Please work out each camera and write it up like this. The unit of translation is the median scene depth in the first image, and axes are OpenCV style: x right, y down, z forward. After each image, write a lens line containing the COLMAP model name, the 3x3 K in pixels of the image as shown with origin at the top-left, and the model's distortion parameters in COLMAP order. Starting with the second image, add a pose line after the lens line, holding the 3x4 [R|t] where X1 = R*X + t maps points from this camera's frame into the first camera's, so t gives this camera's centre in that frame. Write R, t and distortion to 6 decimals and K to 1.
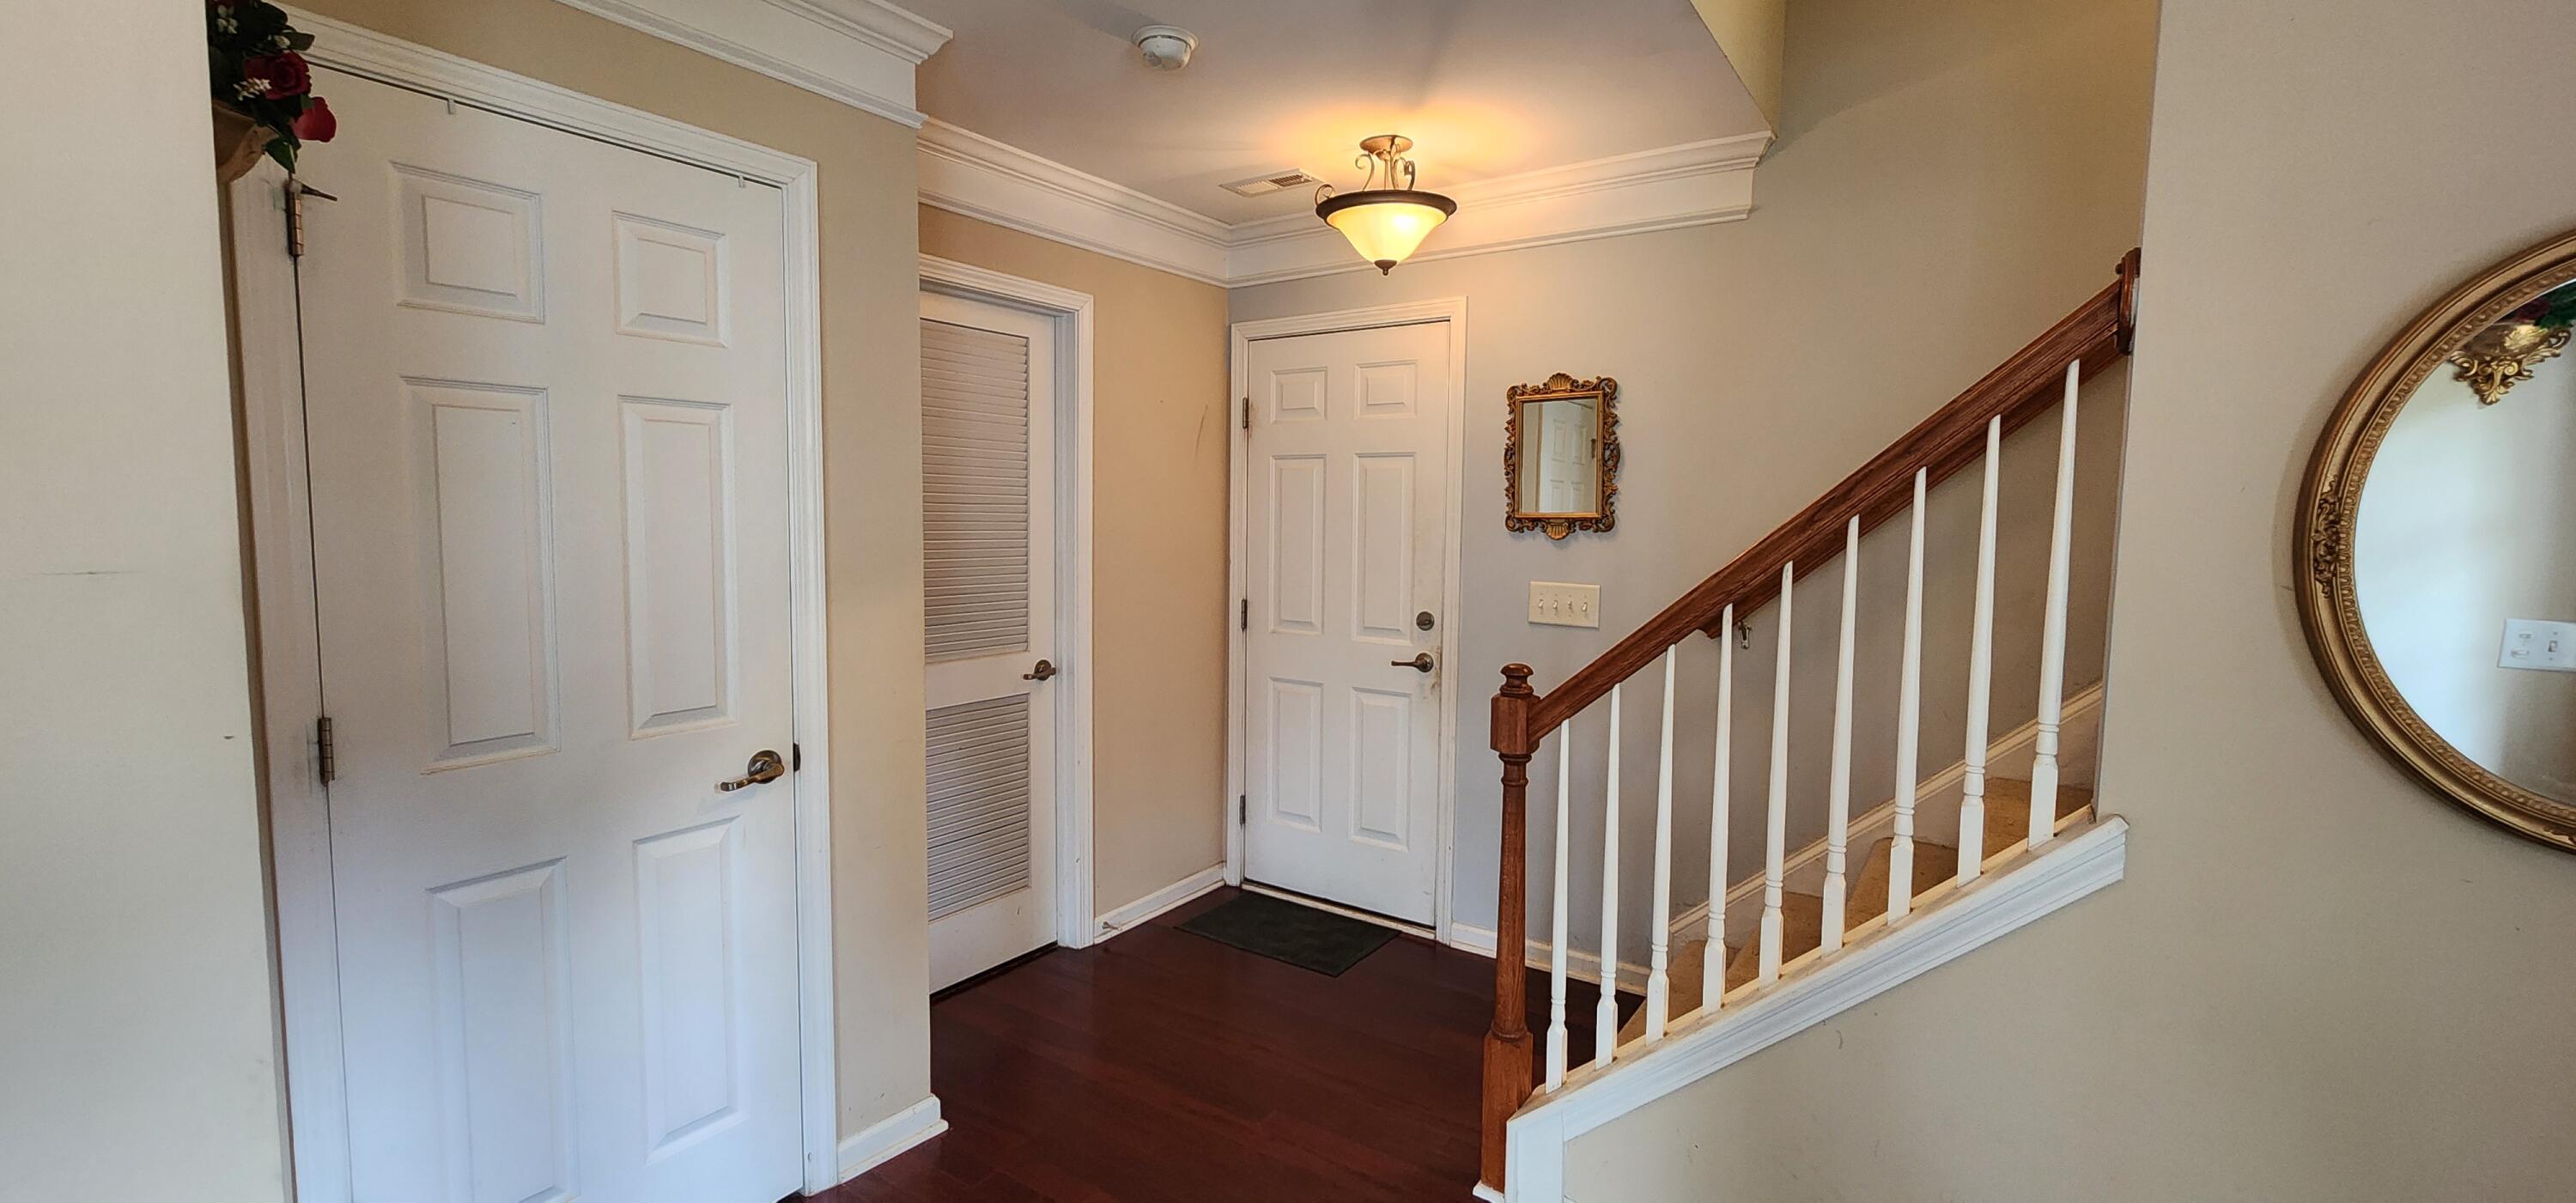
lens RADIAL K [[1067.7, 0, 1296.5], [0, 1067.7, 597.5], [0, 0, 1]] dist [0.002836, 0.000415]
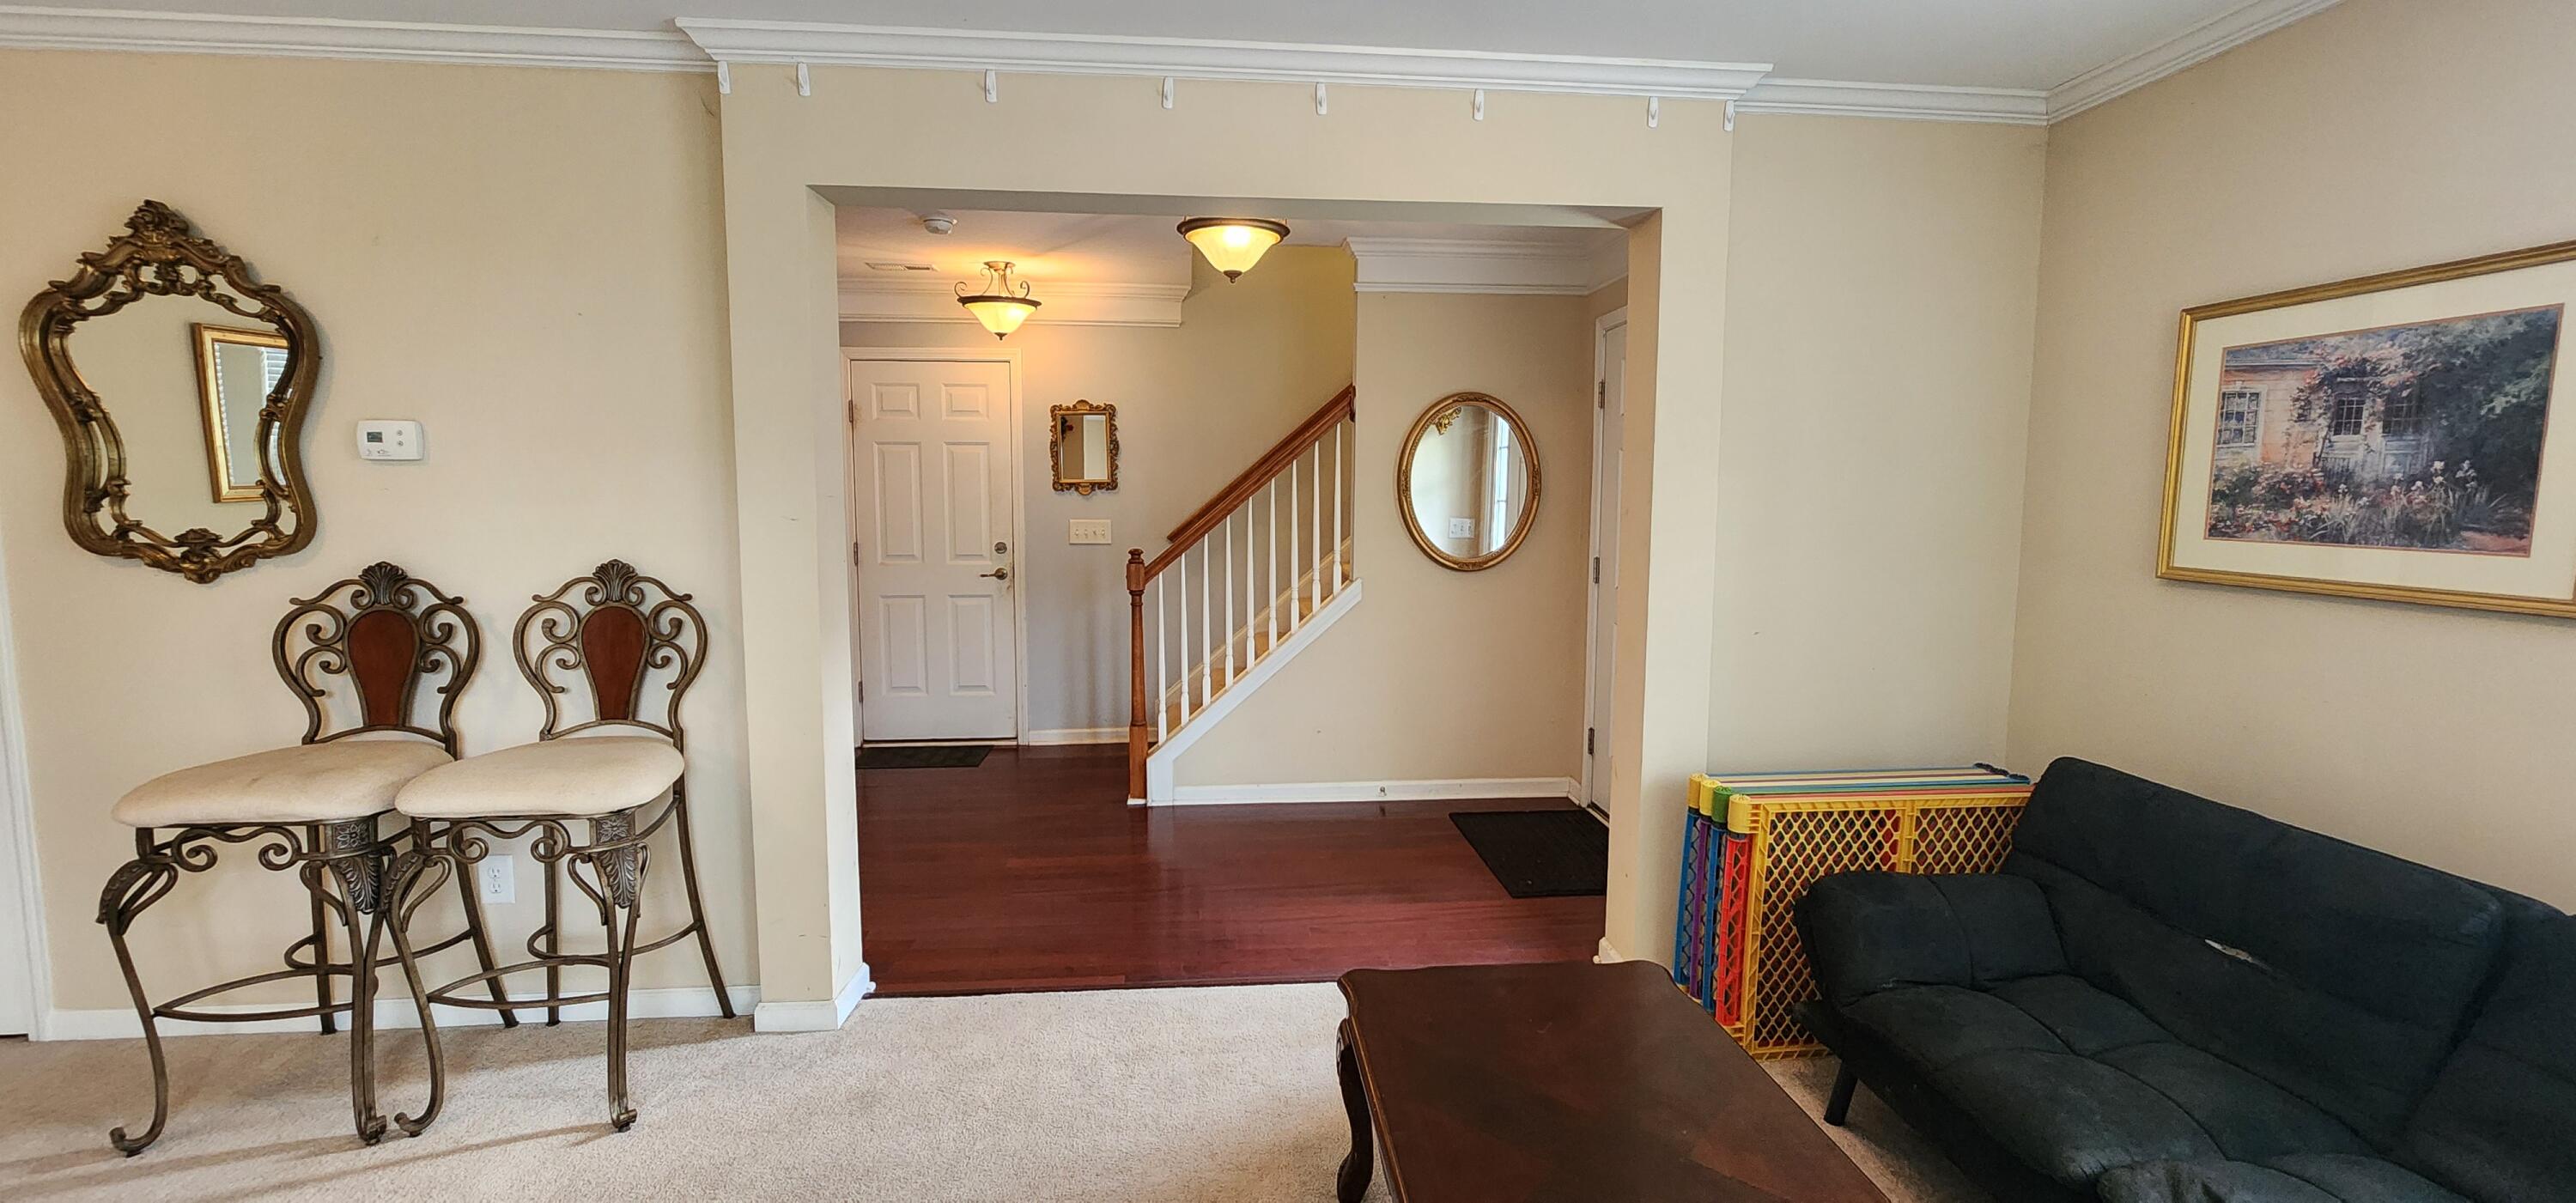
lens RADIAL K [[1067.7, 0, 1295.8], [0, 1067.7, 600.8], [0, 0, 1]] dist [0.002836, 0.000415]
pose [[0.782558, -0.076653, 0.617841, -0.655648], [0.057648, 0.997050, 0.050683, 0.056595], [-0.619903, -0.004045, 0.784668, -0.661821]]
